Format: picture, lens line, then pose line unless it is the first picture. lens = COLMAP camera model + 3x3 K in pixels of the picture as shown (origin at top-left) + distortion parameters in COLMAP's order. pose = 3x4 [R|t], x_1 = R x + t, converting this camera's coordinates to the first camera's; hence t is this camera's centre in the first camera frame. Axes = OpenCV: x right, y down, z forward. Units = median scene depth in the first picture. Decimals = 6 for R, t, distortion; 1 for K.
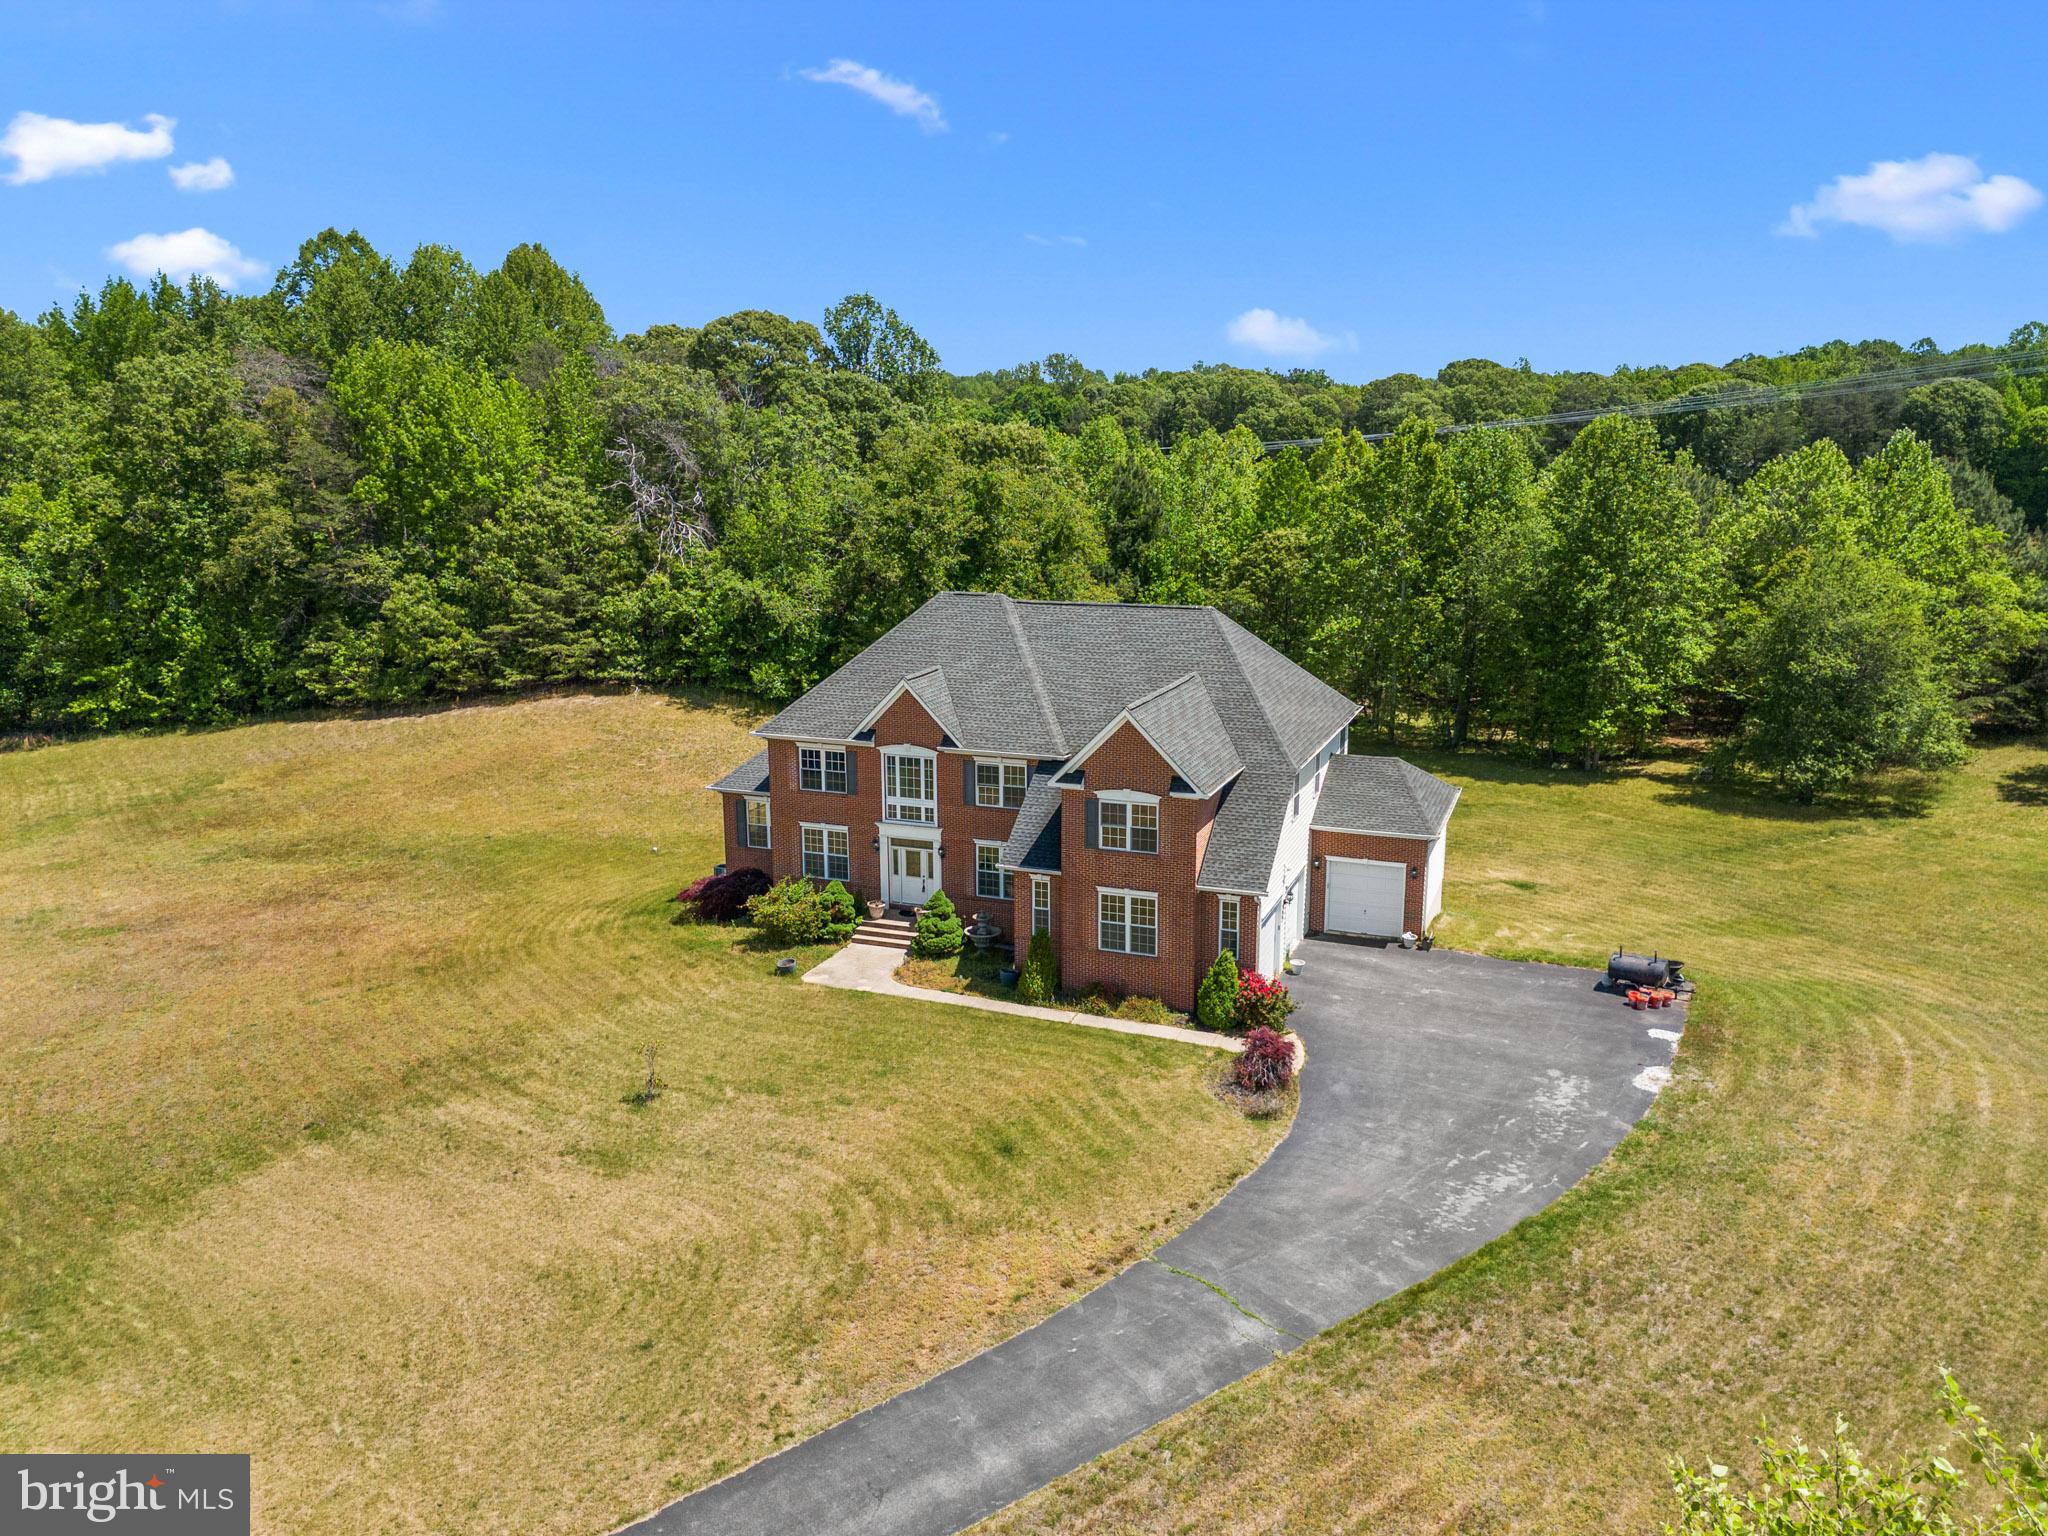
lens RADIAL K [[1509.0, 0, 1027.3], [0, 1509.0, 760.4], [0, 0, 1]] dist [0.079799, -0.080022]
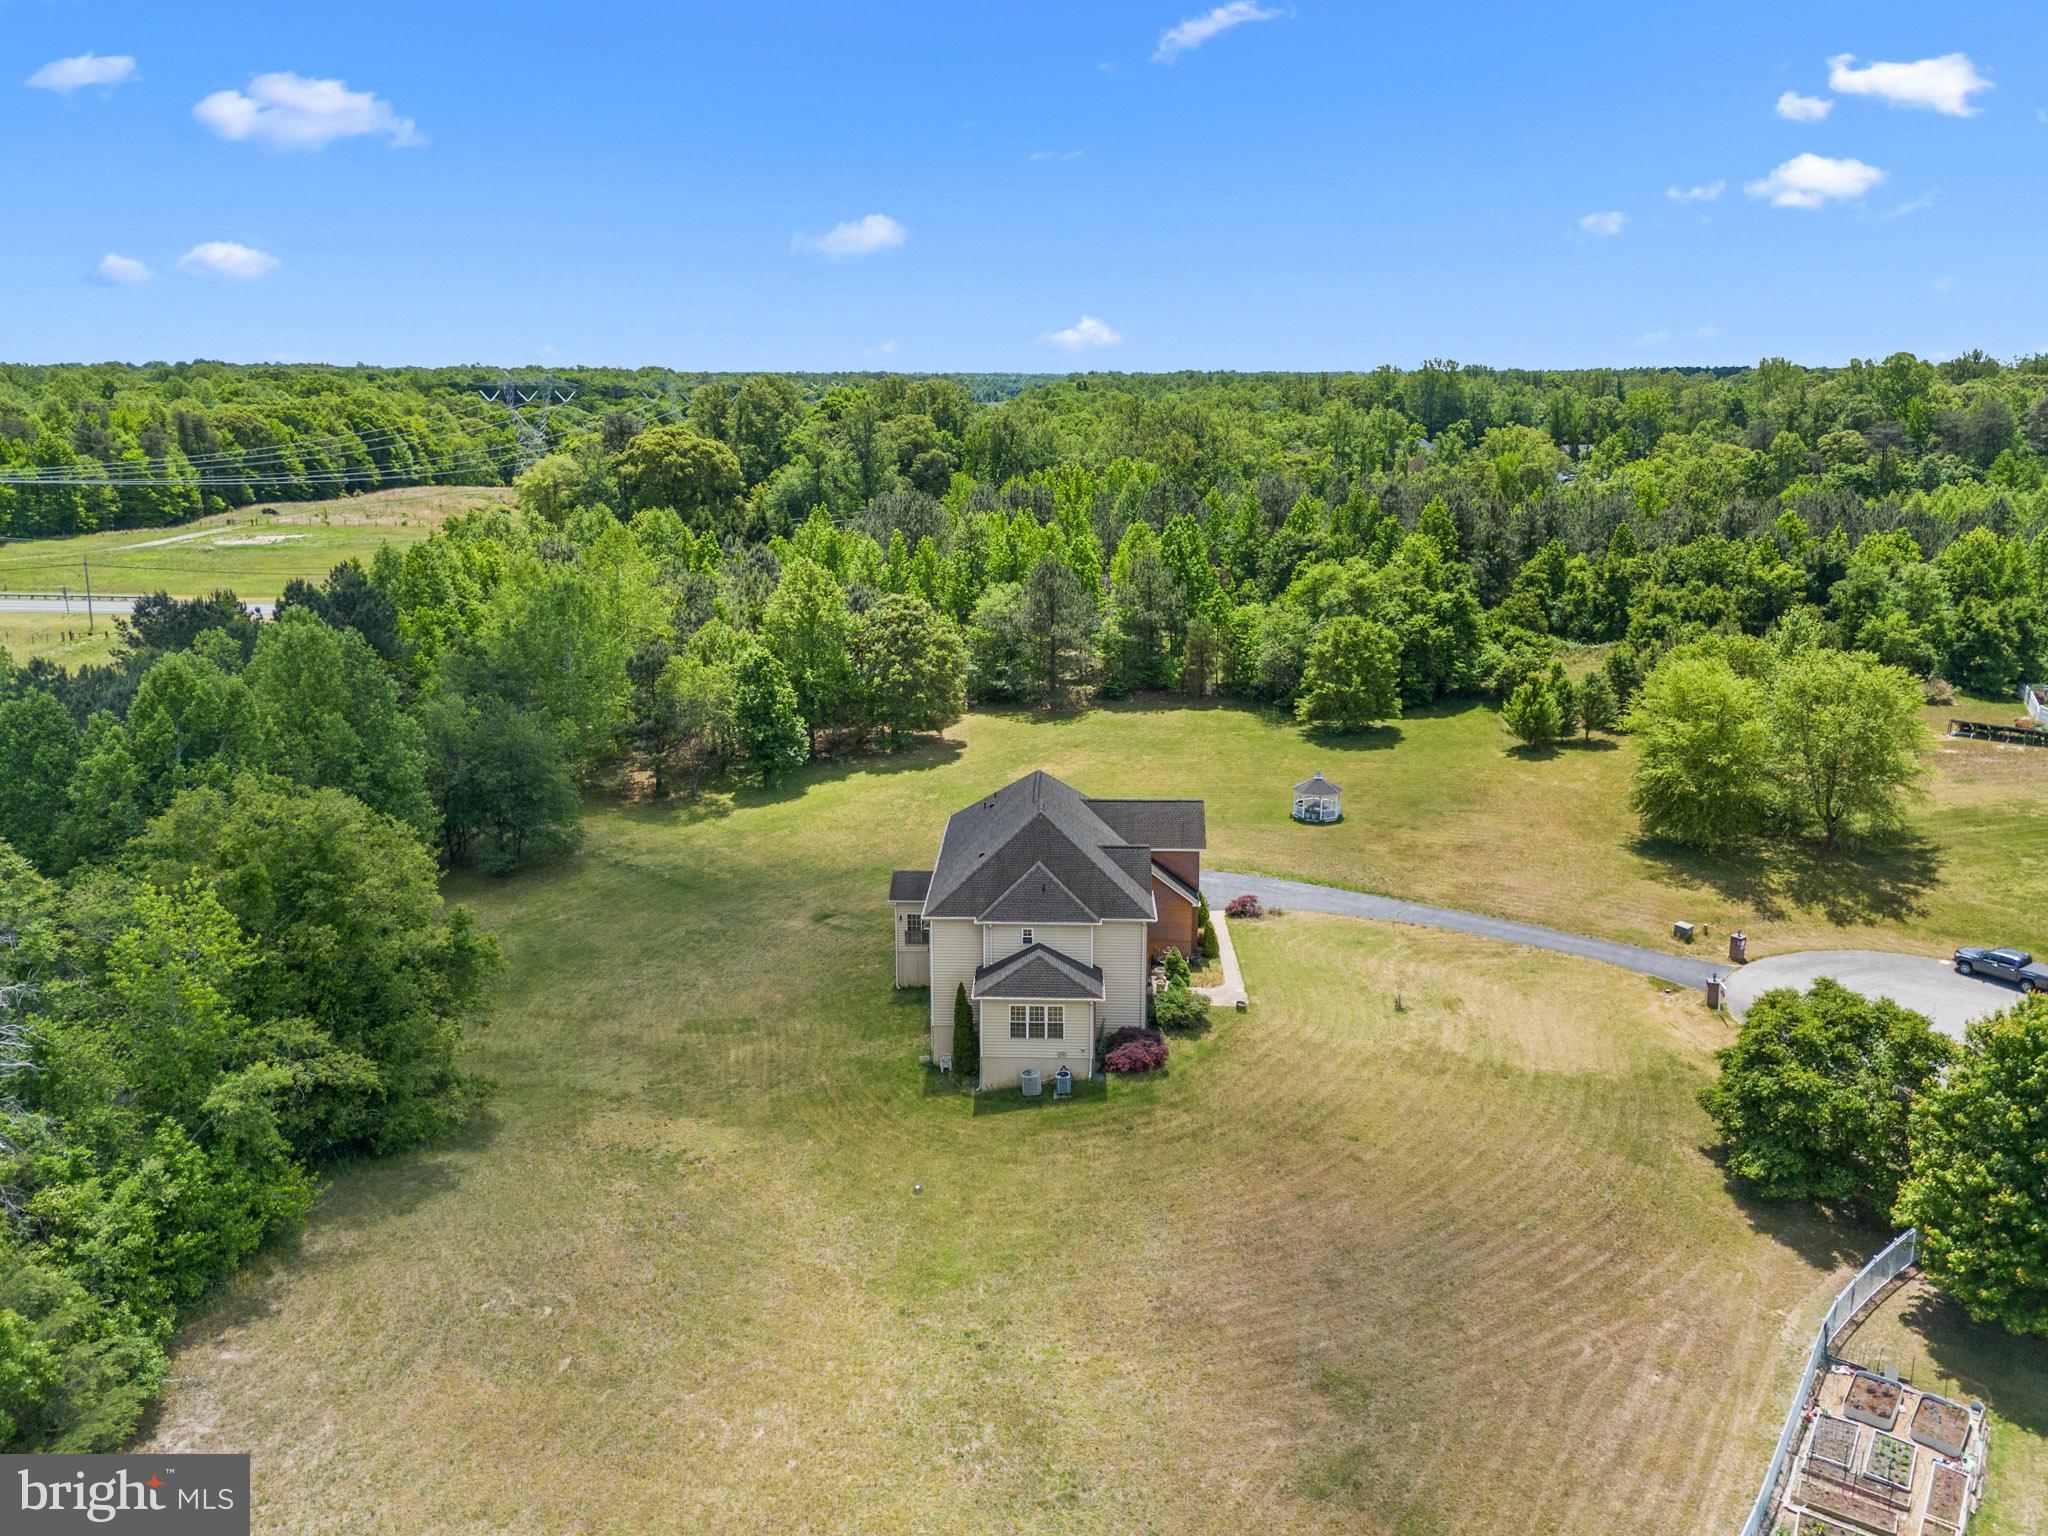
lens RADIAL K [[1525.9, 0, 1027.7], [0, 1525.9, 740.1], [0, 0, 1]] dist [0.099751, -0.119510]
pose [[-0.334898, -0.214202, 0.917584, -1.524902], [0.199895, 0.935501, 0.291341, -0.666439], [-0.920807, 0.280990, -0.270480, 1.513865]]
